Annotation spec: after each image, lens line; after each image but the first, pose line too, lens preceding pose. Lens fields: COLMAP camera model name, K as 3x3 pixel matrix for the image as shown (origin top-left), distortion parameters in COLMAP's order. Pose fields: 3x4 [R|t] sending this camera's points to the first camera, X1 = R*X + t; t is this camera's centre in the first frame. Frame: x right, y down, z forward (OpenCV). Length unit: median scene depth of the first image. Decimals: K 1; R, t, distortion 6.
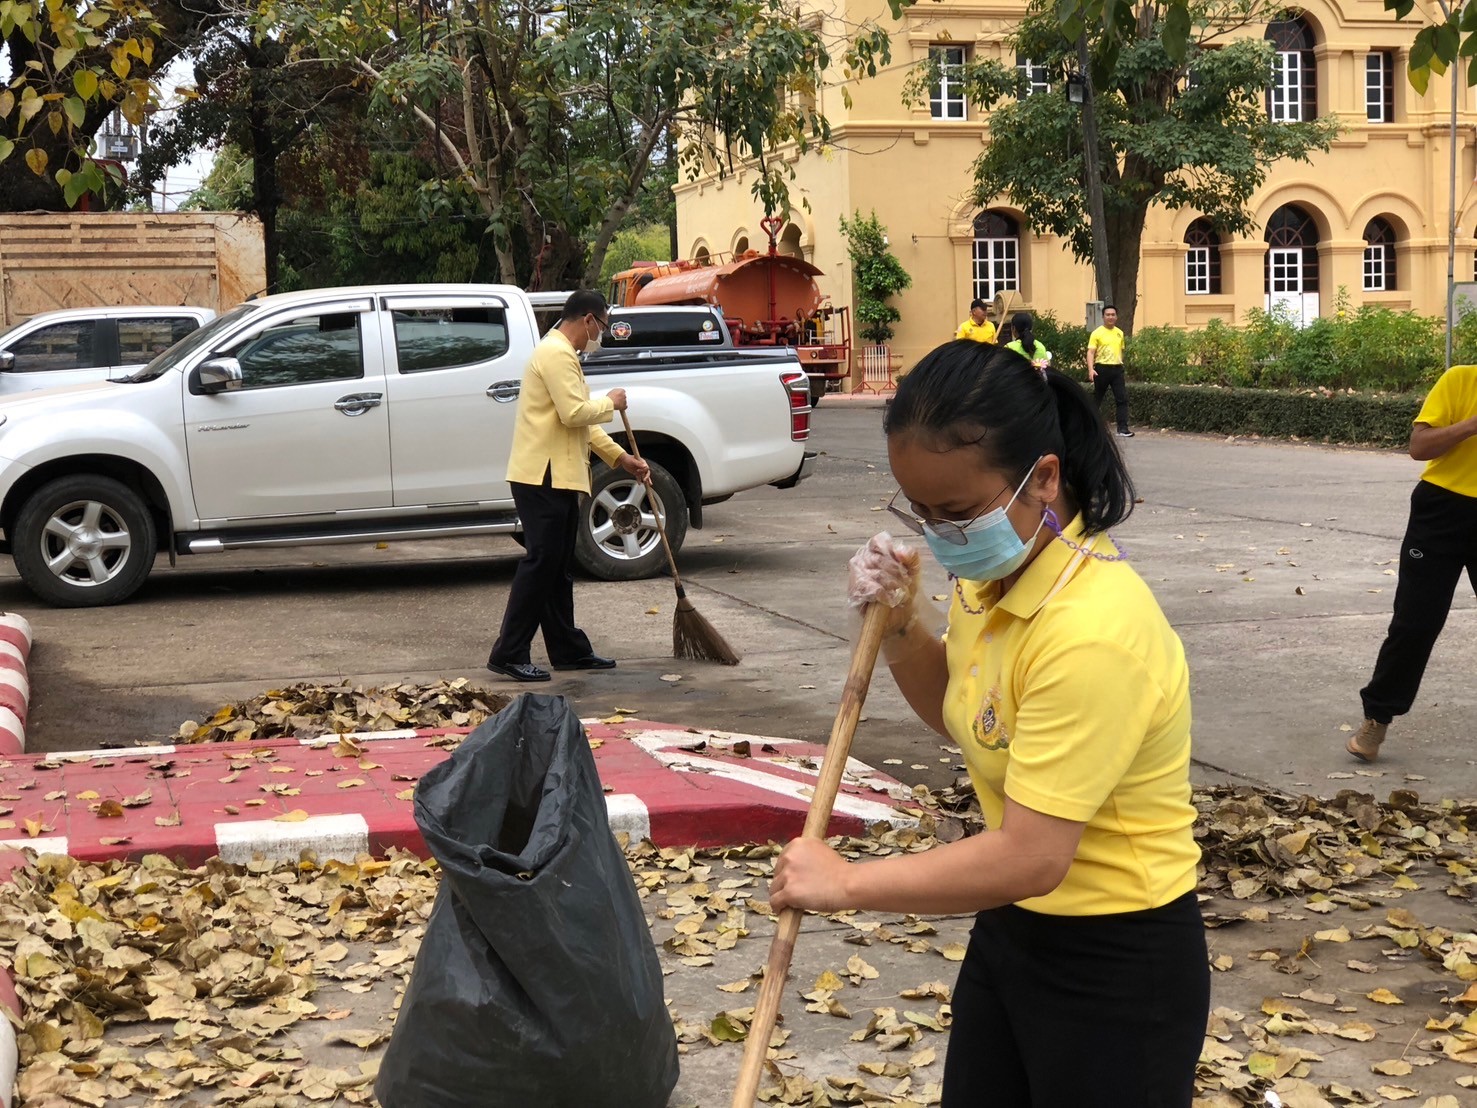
lens RADIAL K [[2373.1, 0, 735.7], [0, 2373.1, 553.8], [0, 0, 1]] dist [0.068378, 0.000000]
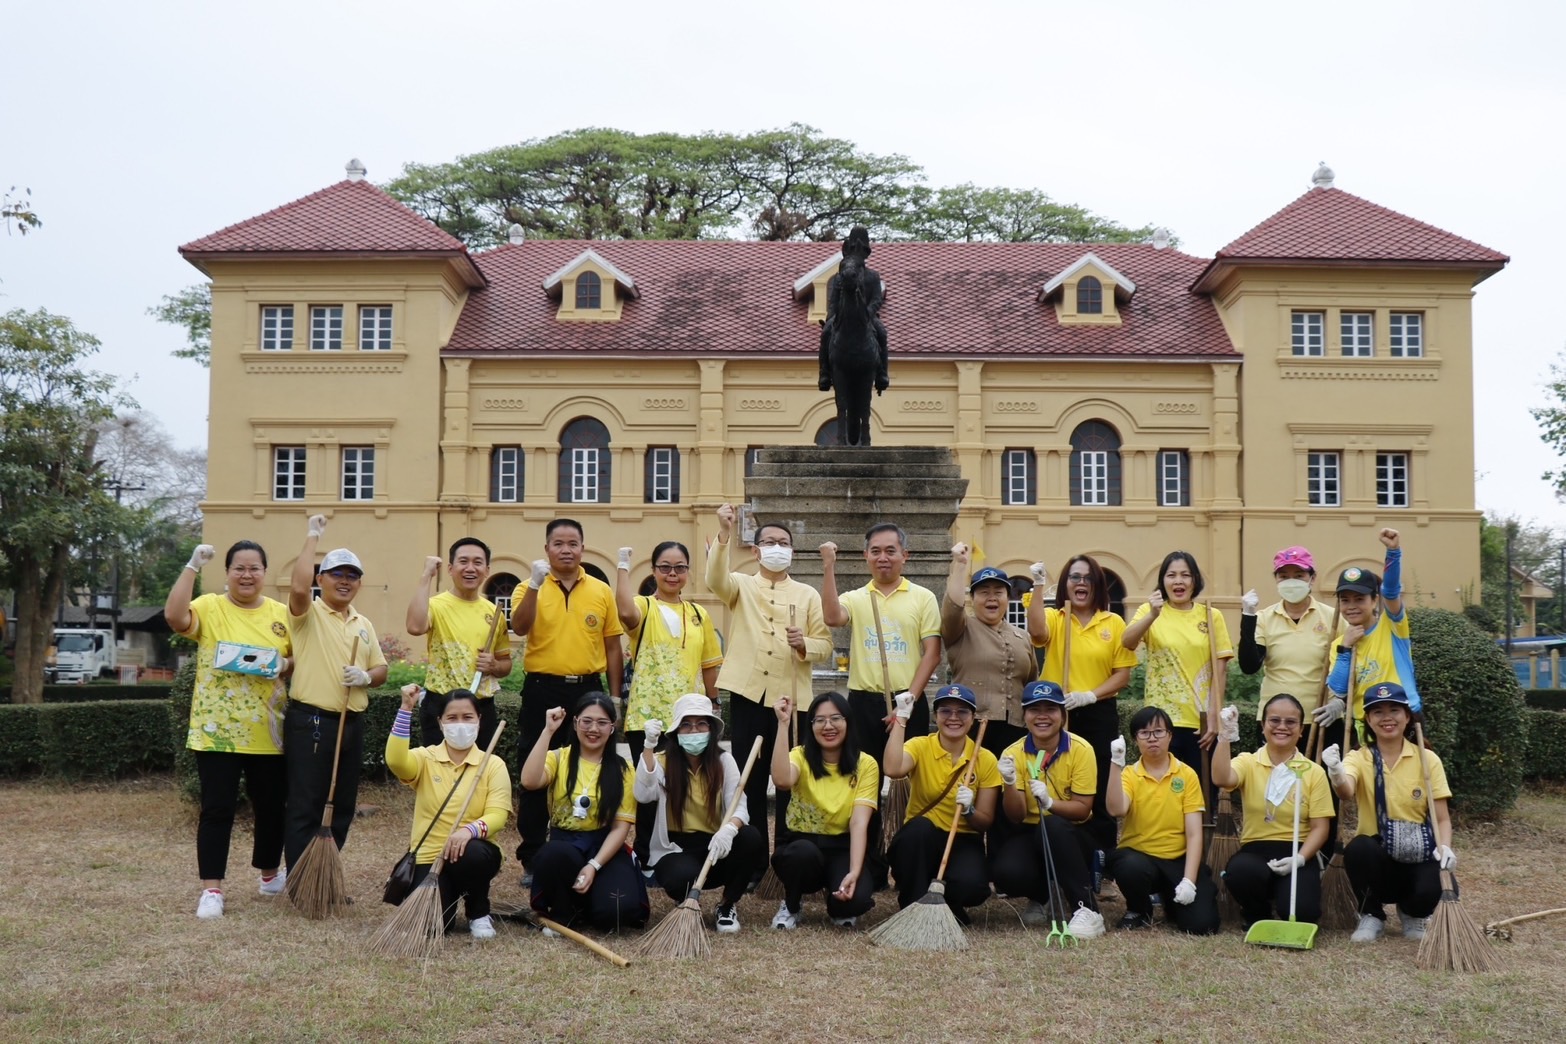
lens RADIAL K [[1719.0, 0, 808.1], [0, 1719.0, 568.9], [0, 0, 1]] dist [-0.125521, 0.000000]
pose [[0.956691, 0.010298, -0.290924, 0.440076], [-0.051861, 0.989417, -0.135519, -0.017826], [0.286449, 0.144737, 0.947100, 0.112912]]
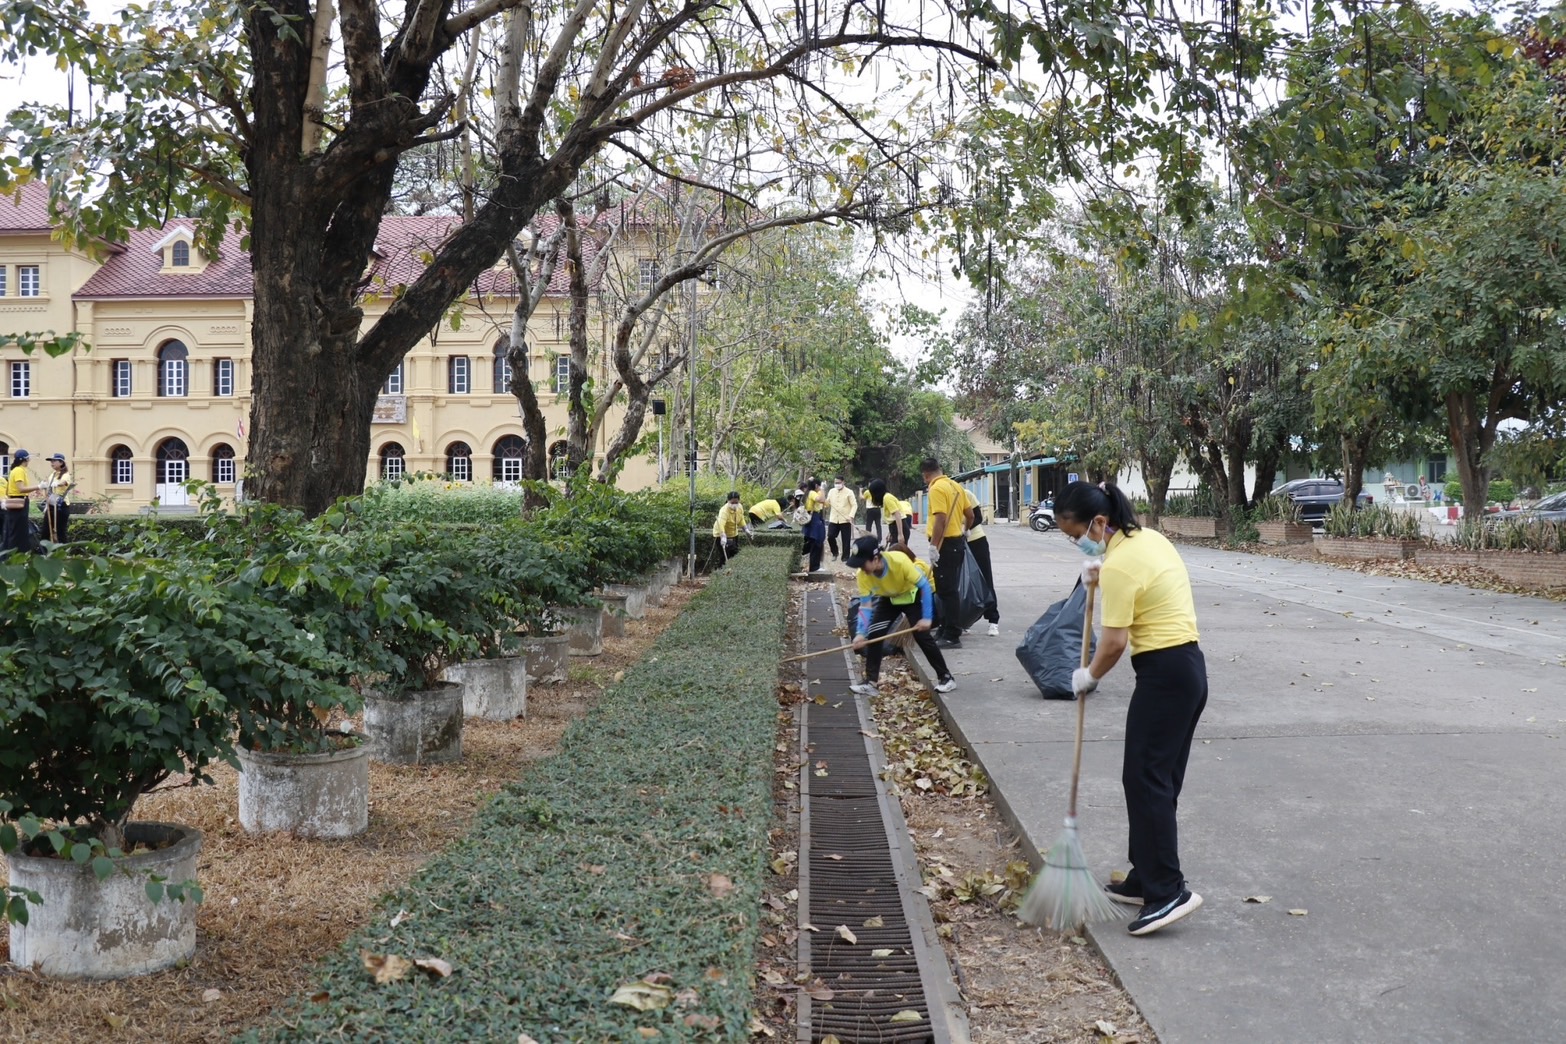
lens RADIAL K [[1129.4, 0, 784.1], [0, 1129.4, 524.6], [0, 0, 1]] dist [-0.033451, -0.004162]
pose [[0.948011, 0.025462, -0.317219, 0.723218], [-0.045233, 0.997455, -0.055117, -0.035110], [0.315008, 0.066601, 0.946749, 0.218360]]
